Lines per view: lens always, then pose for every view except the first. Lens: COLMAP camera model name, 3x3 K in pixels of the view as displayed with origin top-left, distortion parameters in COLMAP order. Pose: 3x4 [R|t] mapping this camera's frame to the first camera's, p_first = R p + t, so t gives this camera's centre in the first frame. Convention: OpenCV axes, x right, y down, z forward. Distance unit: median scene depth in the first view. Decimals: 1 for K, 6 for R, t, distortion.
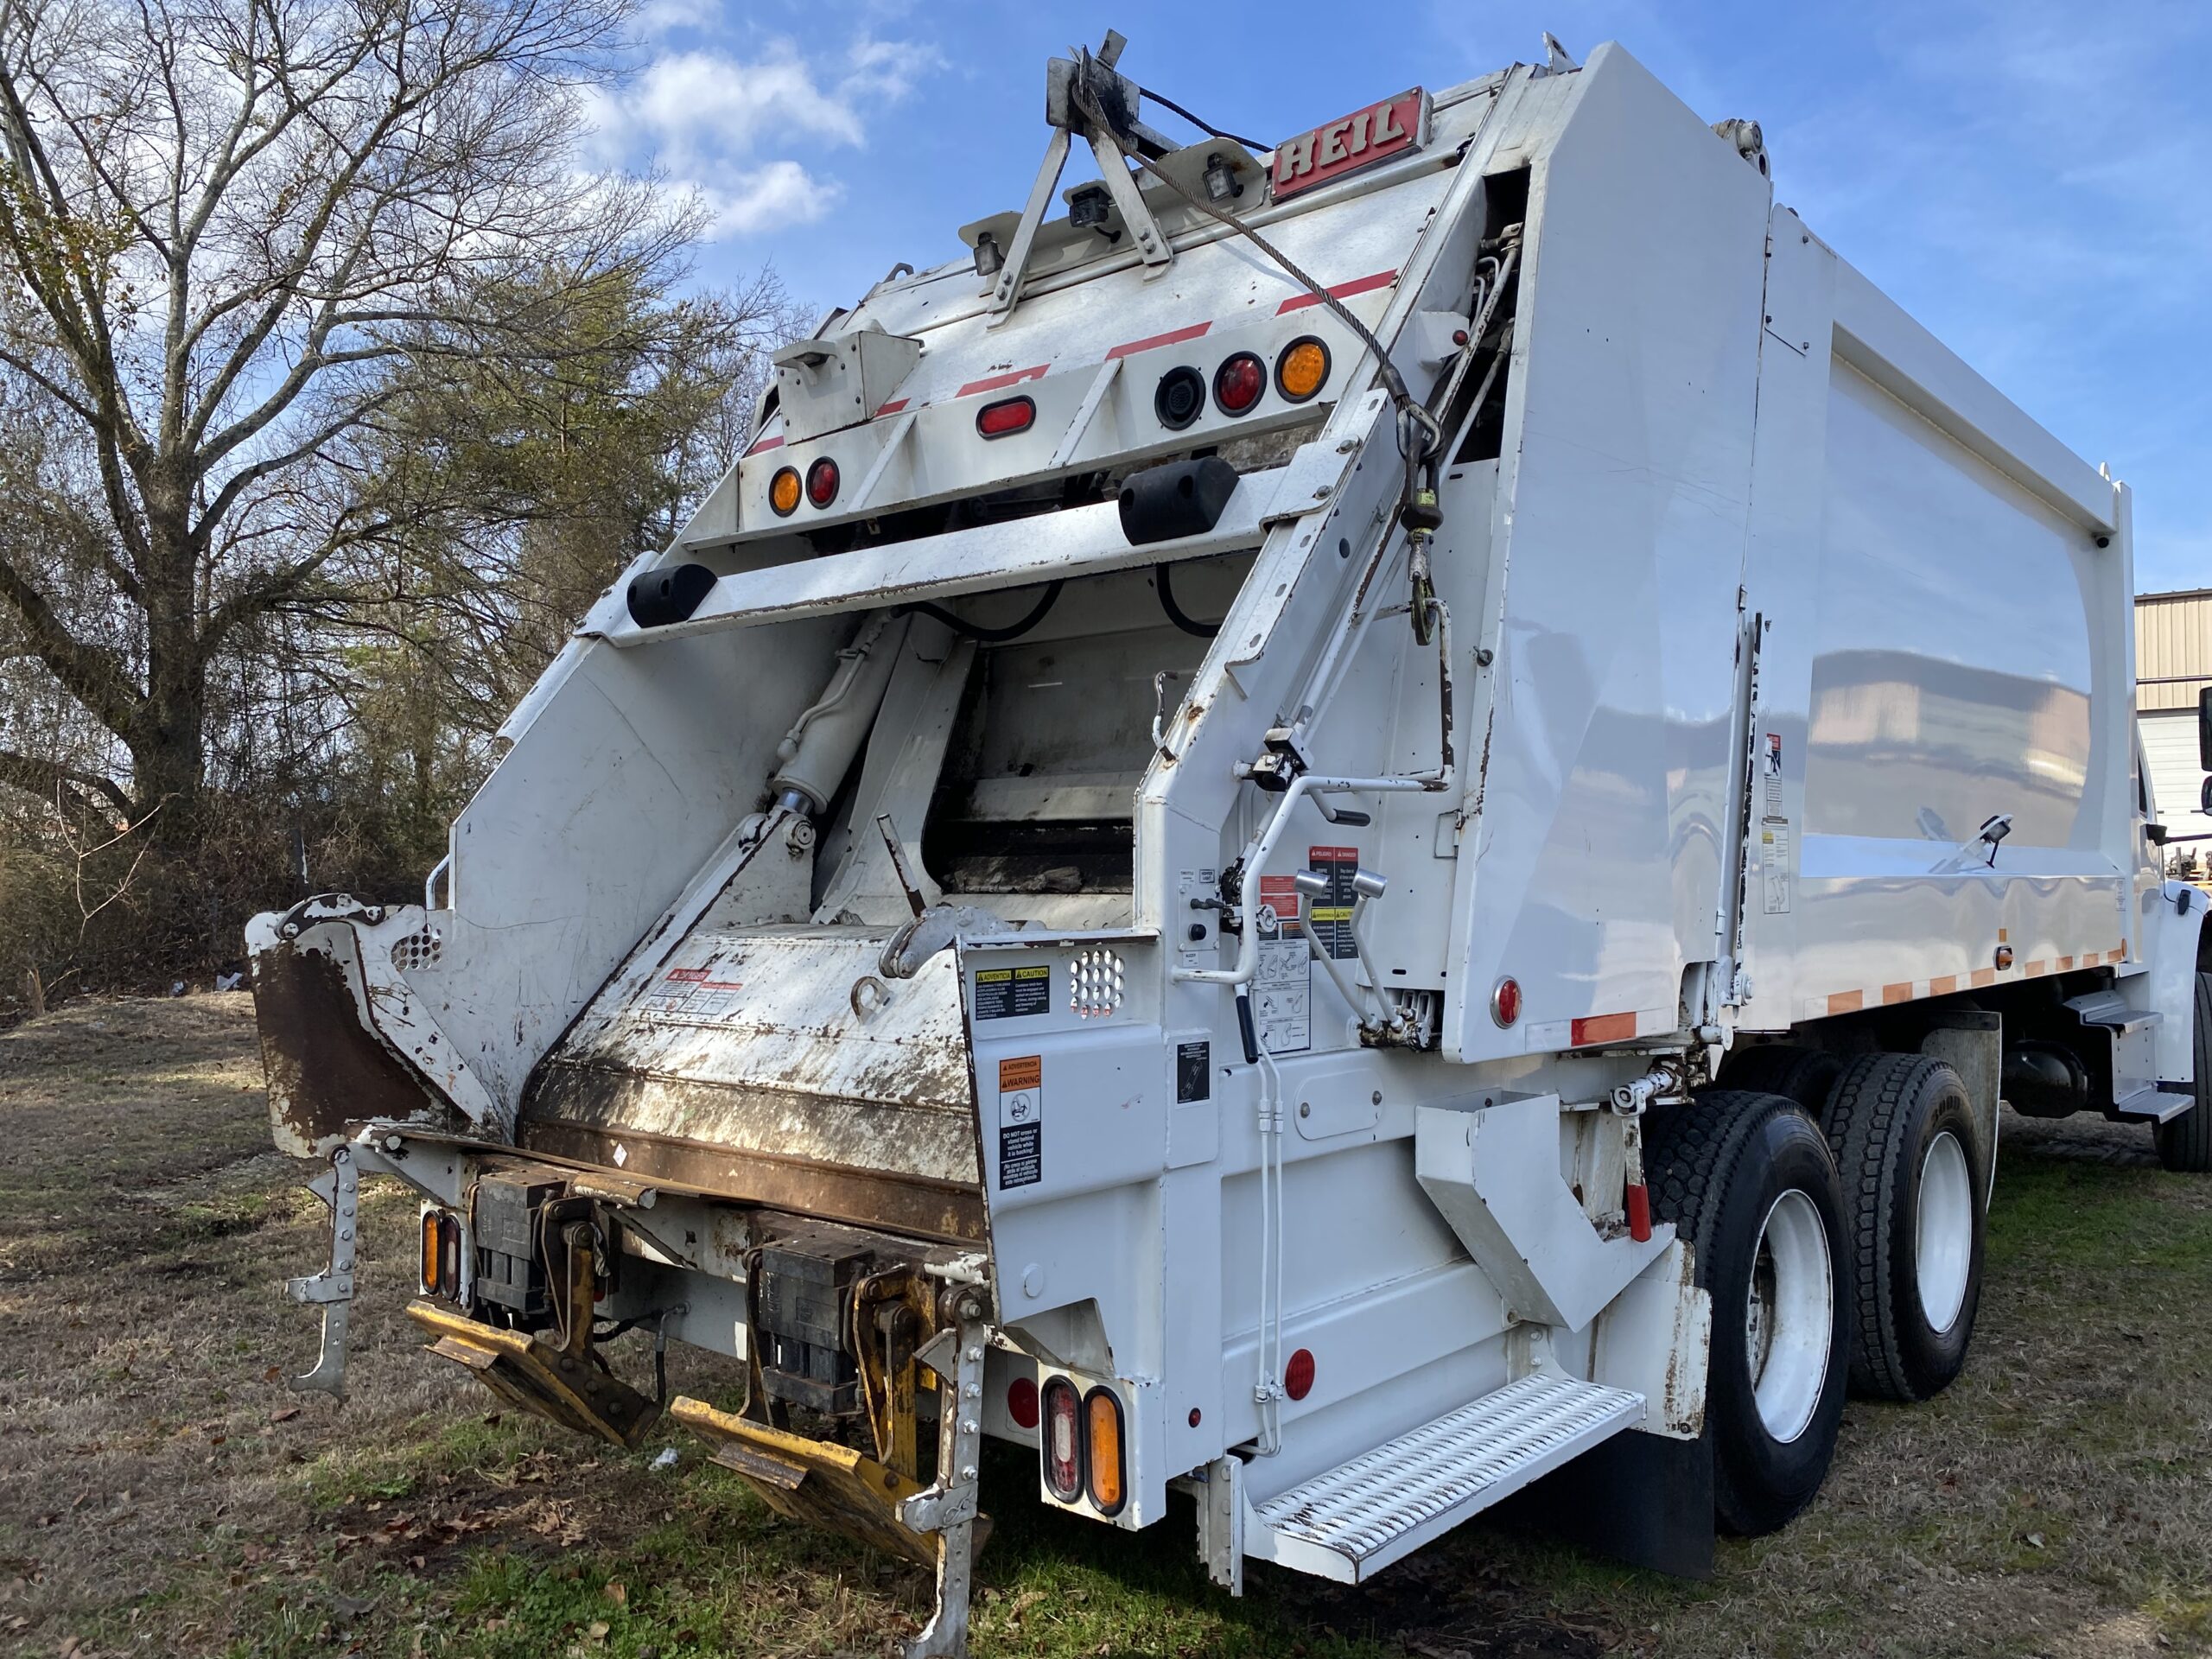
lens RADIAL K [[1671.1, 0, 1095.8], [0, 1671.1, 829.8], [0, 0, 1]] dist [0.046008, -0.053591]
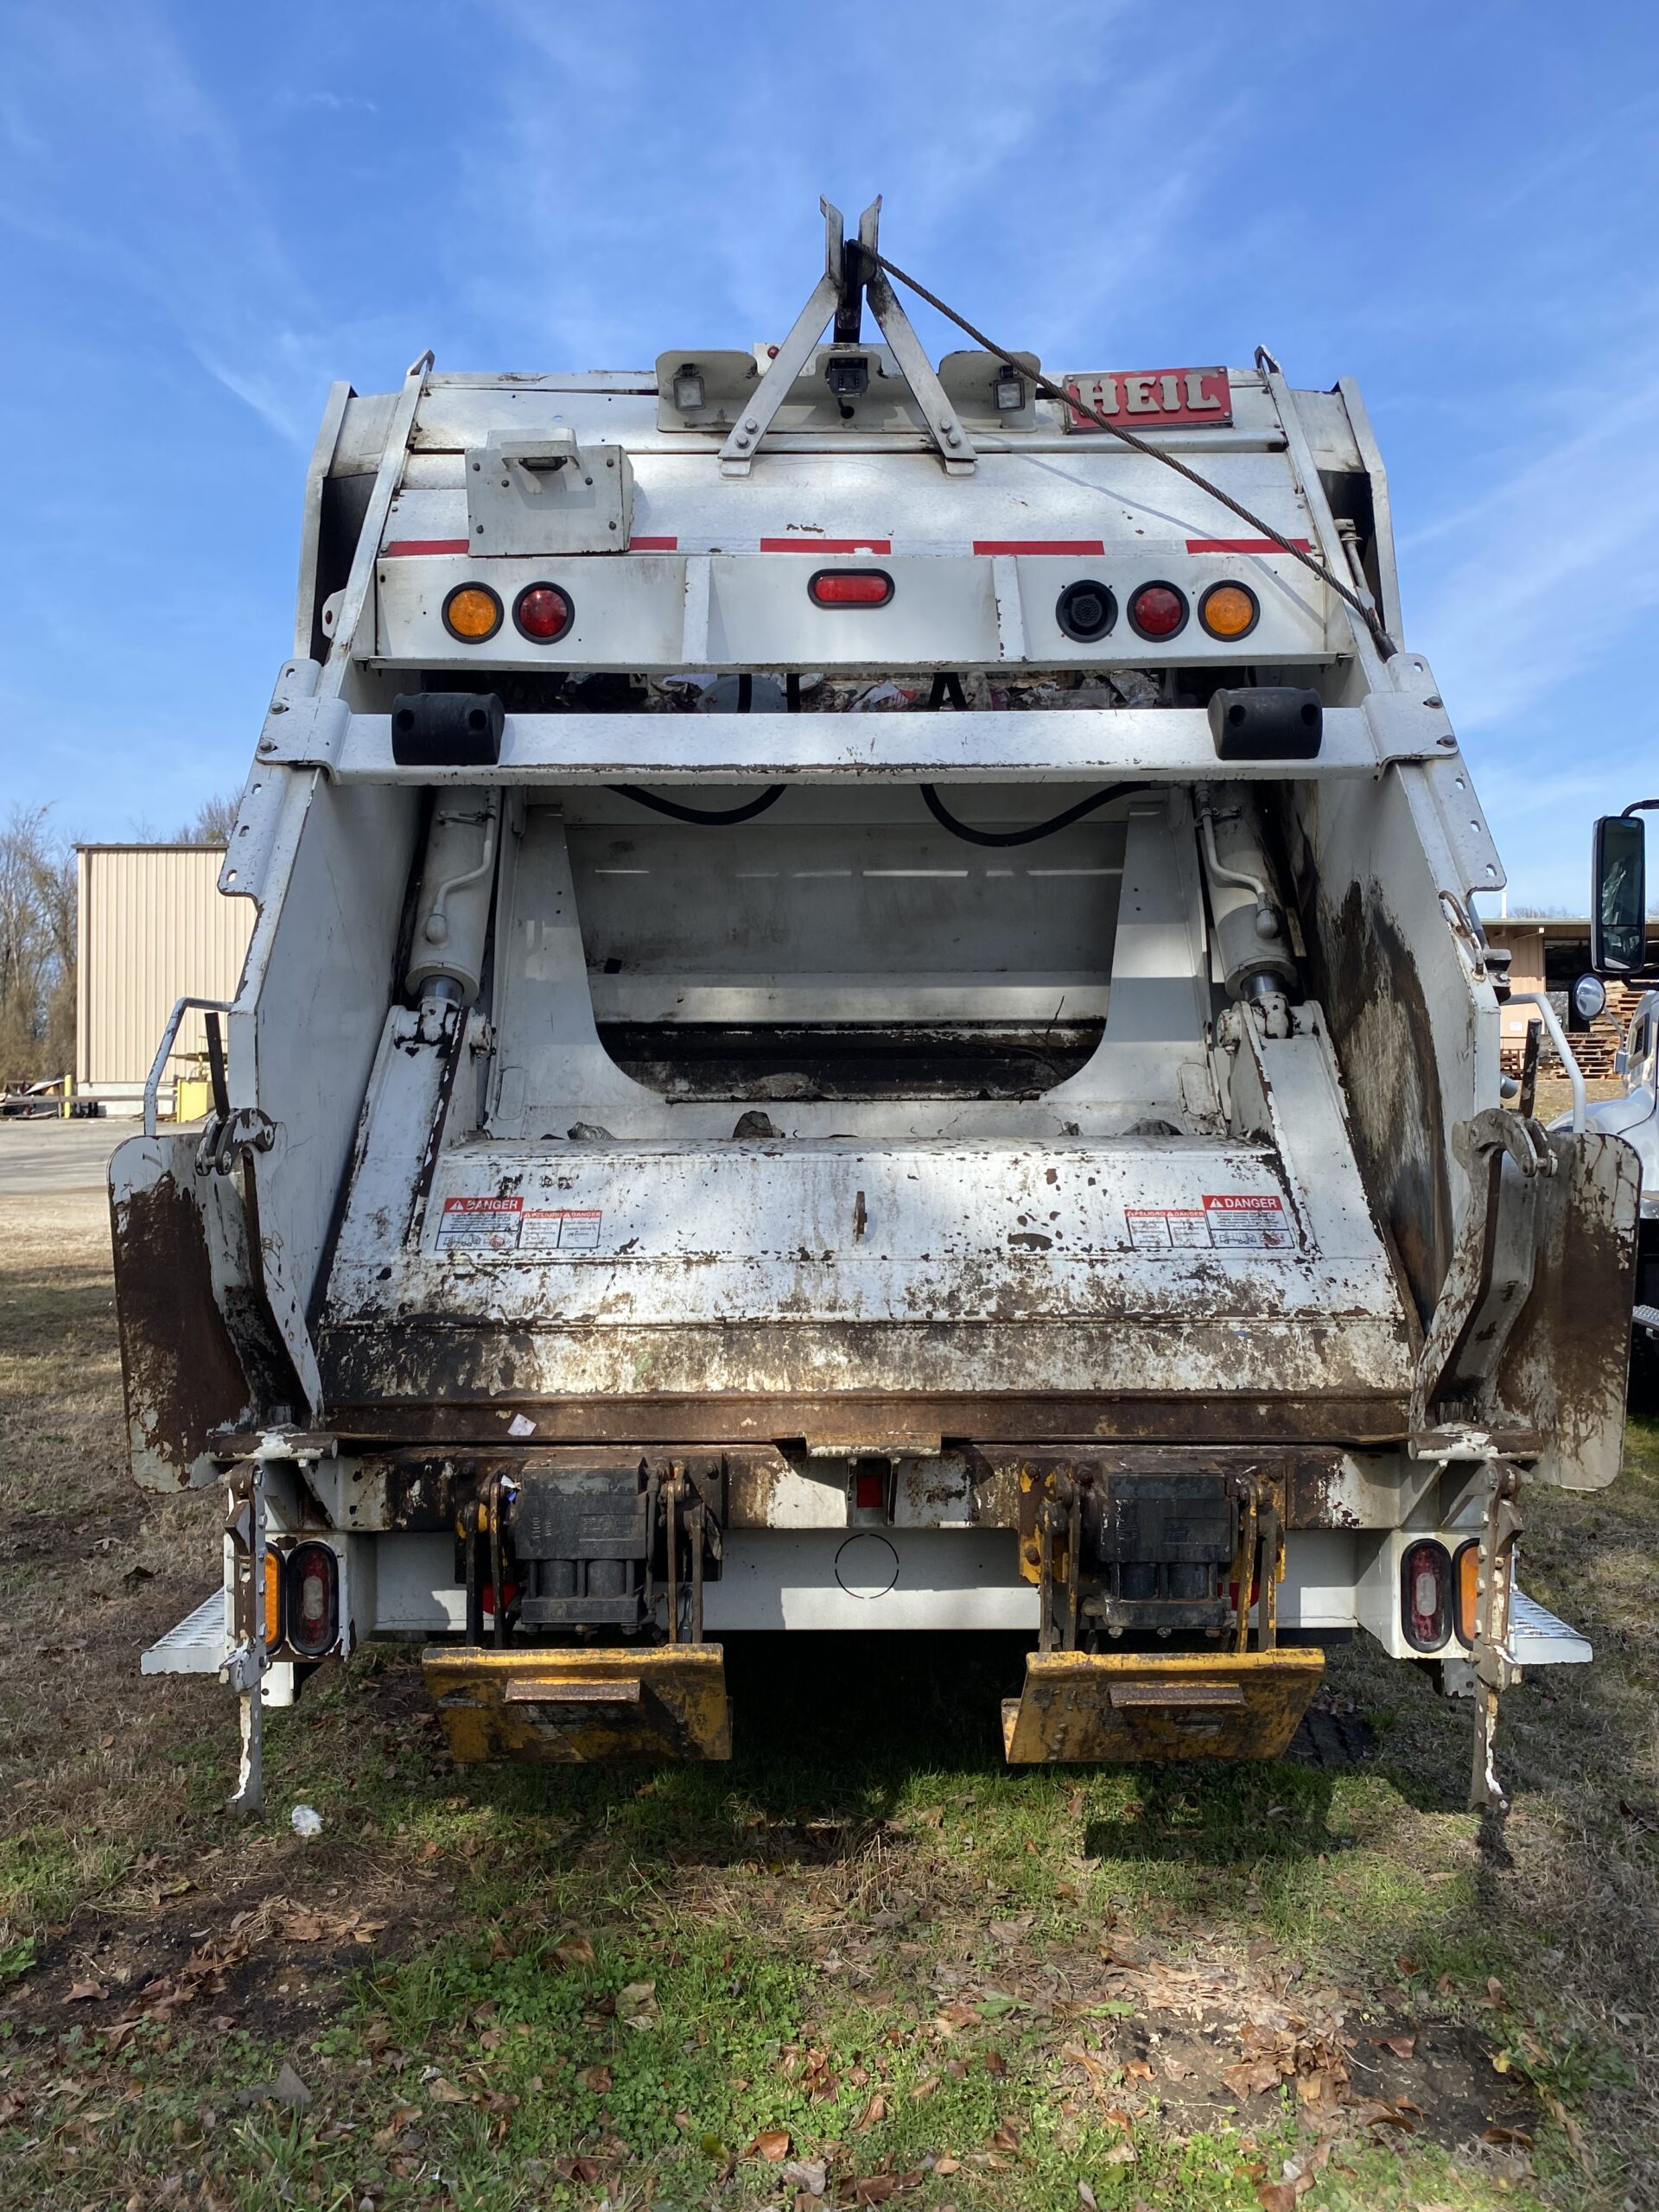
lens RADIAL K [[1671.1, 0, 817.8], [0, 1671.1, 1097.0], [0, 0, 1]] dist [0.046008, -0.053591]
pose [[0.755351, -0.009668, 0.655249, -0.726592], [-0.013208, 0.999463, 0.029973, 0.009398], [-0.655187, -0.031295, 0.754818, 0.316924]]
